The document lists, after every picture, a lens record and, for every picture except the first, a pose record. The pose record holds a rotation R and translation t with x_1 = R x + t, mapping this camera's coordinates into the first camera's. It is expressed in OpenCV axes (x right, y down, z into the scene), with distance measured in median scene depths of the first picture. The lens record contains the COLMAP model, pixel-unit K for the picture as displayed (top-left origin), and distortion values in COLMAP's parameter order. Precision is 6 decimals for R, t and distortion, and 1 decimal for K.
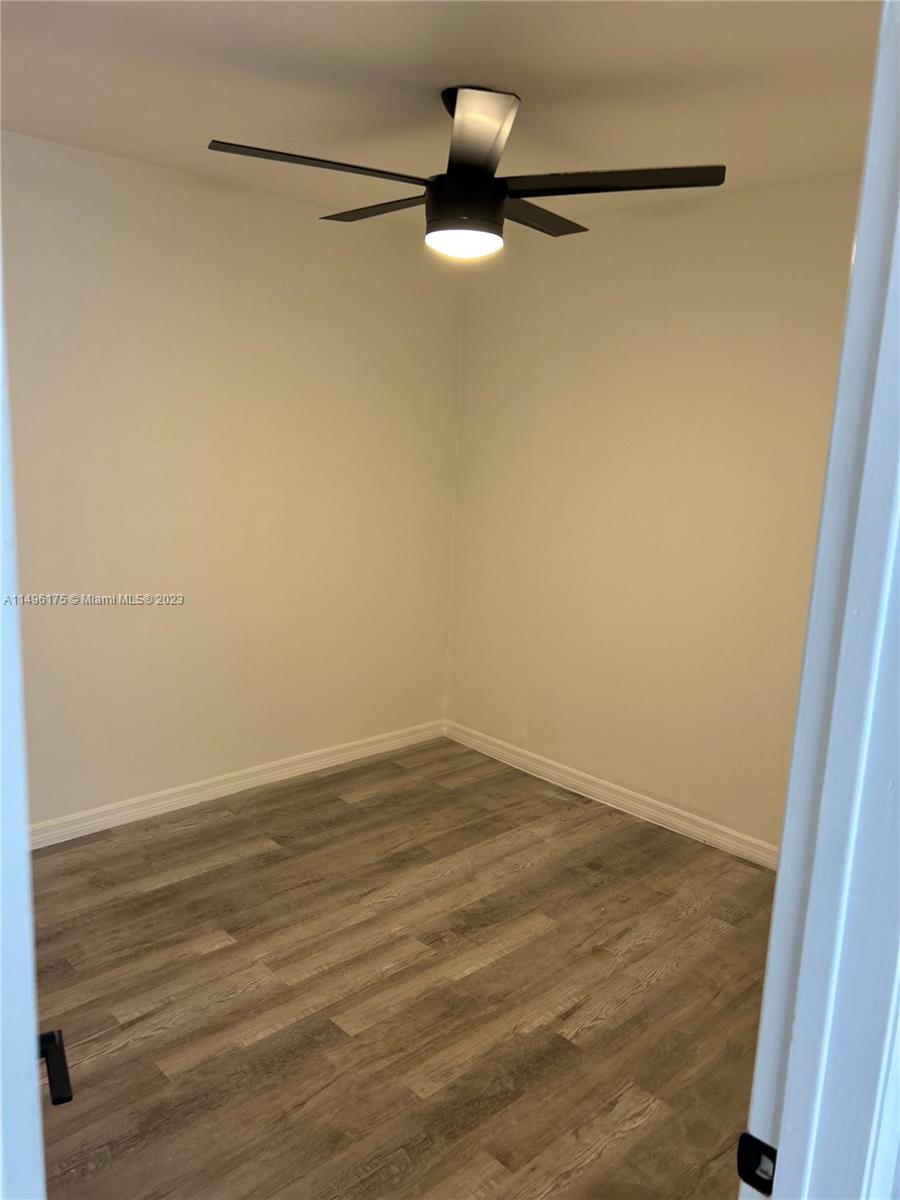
lens RADIAL K [[907.0, 0, 450.1], [0, 907.0, 602.3], [0, 0, 1]] dist [0.031047, -0.030459]
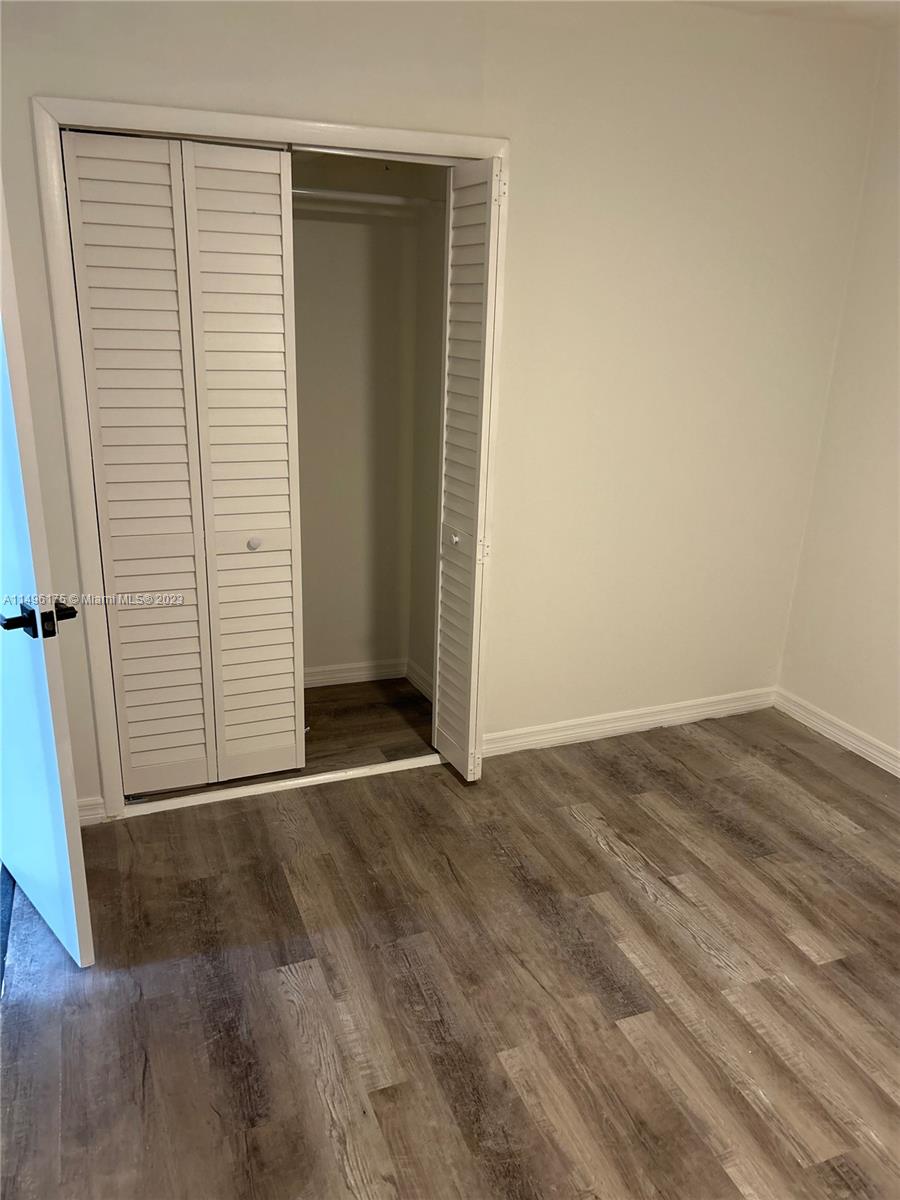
lens RADIAL K [[907.0, 0, 447.1], [0, 907.0, 598.3], [0, 0, 1]] dist [0.031047, -0.030459]
pose [[-0.384193, 0.221582, -0.896268, 0.680183], [-0.215635, 0.922387, 0.320473, -0.142688], [0.897718, 0.316390, -0.306594, 1.066367]]
